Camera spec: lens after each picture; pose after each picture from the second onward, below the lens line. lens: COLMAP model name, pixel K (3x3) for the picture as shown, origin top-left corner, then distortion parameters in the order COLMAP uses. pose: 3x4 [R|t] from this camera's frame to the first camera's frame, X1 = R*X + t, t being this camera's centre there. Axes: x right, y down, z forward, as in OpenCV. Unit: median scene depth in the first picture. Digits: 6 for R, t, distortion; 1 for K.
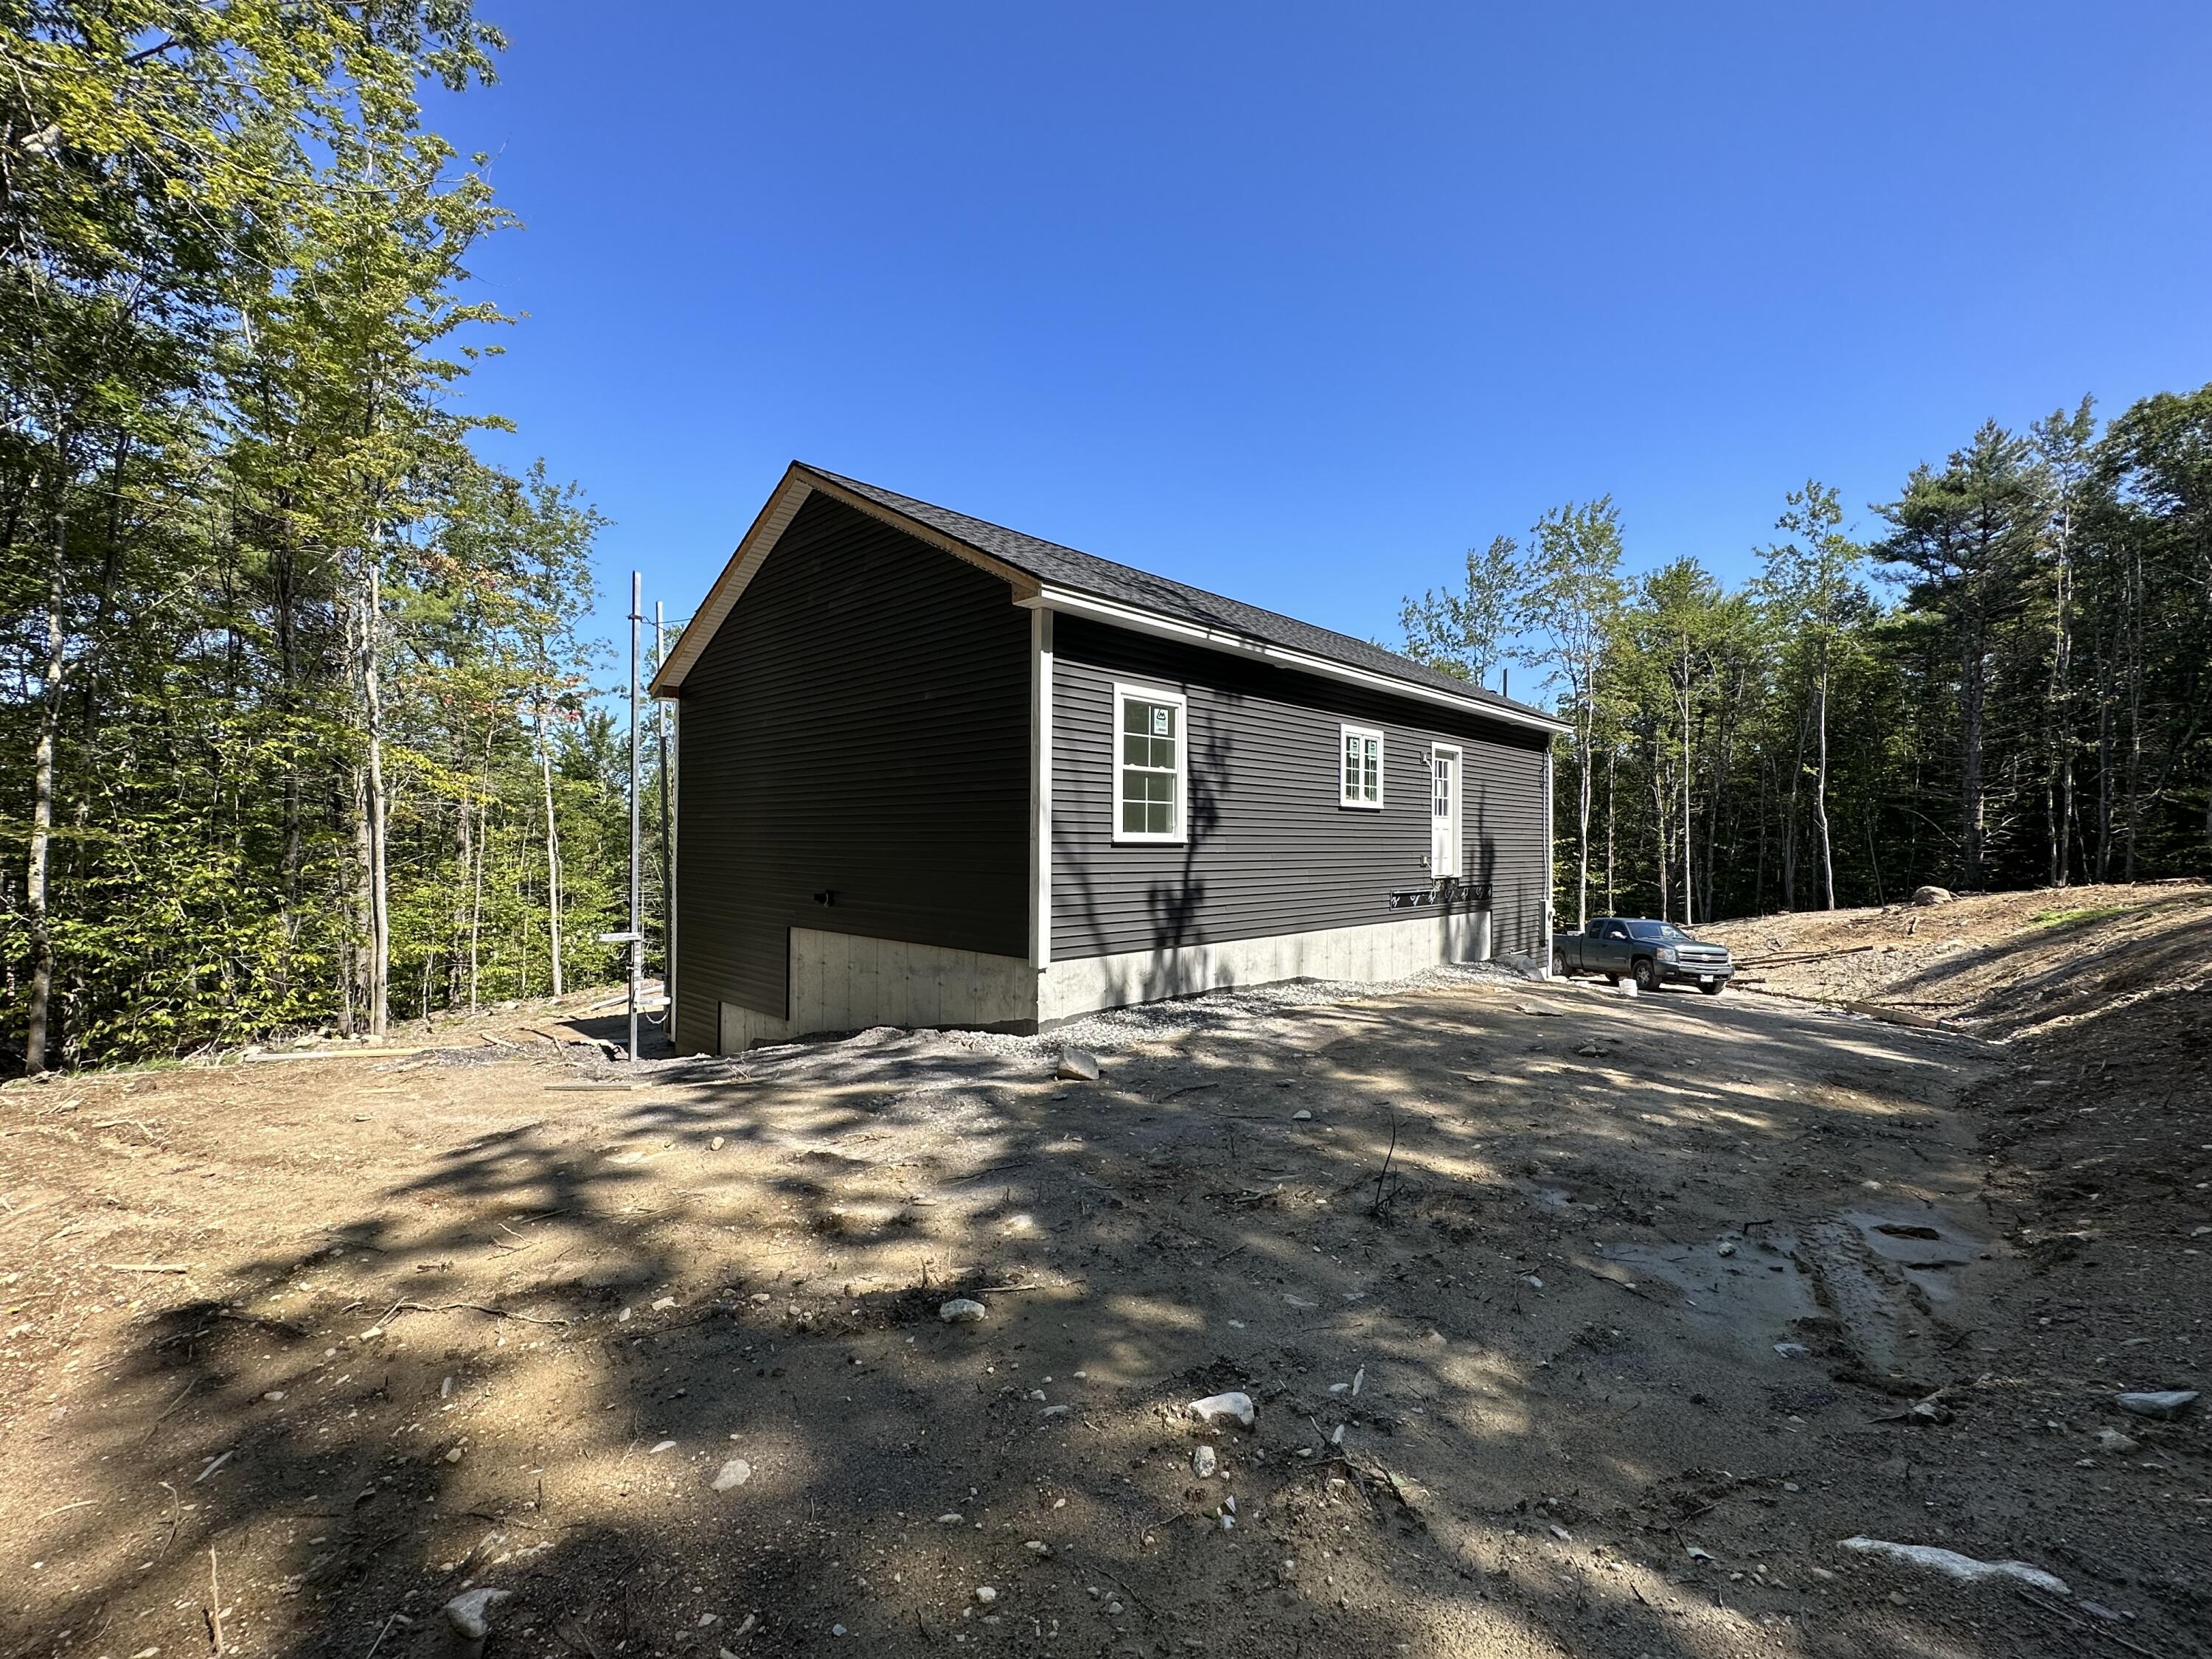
lens RADIAL K [[932.4, 0, 1106.0], [0, 932.4, 829.5], [0, 0, 1]] dist [0.013255, 0.000017]
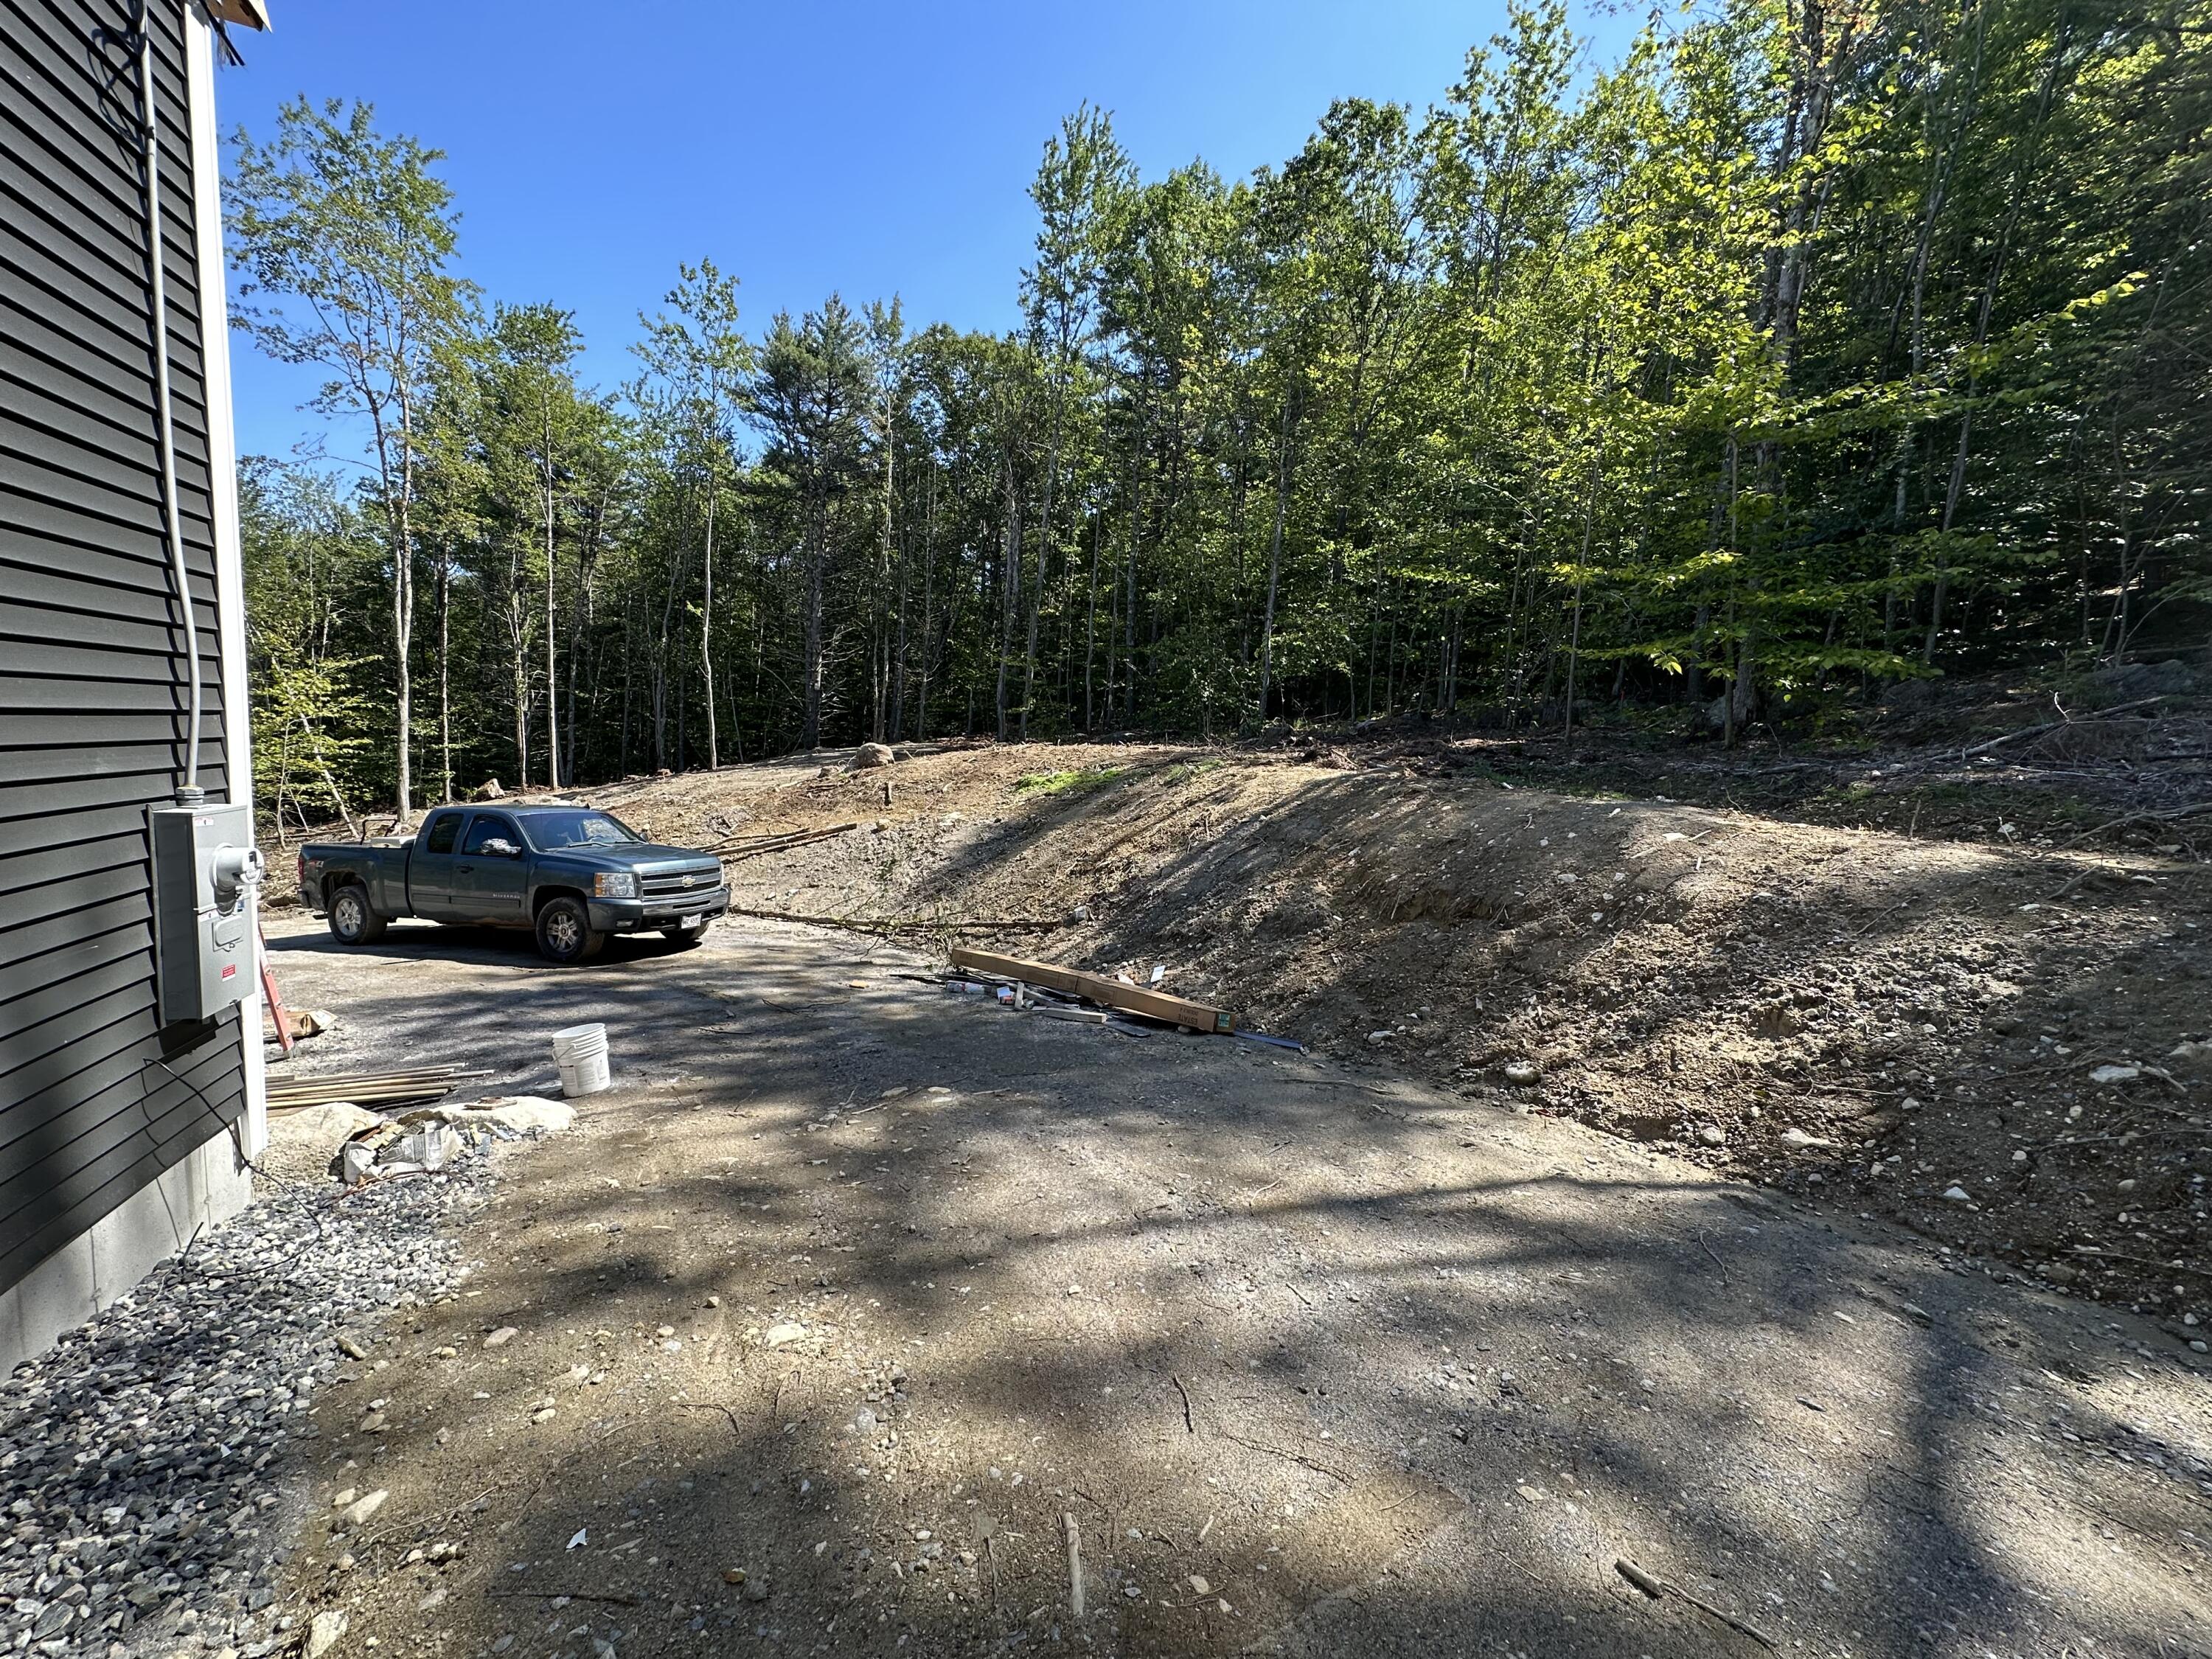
lens RADIAL K [[881.0, 0, 1106.0], [0, 881.0, 829.5], [0, 0, 1]] dist [-0.002585, 0.000584]
pose [[0.415444, -0.076003, 0.906438, 0.141170], [-0.069052, 0.990993, 0.114741, 0.018541], [-0.906994, -0.110260, 0.406454, 0.278414]]
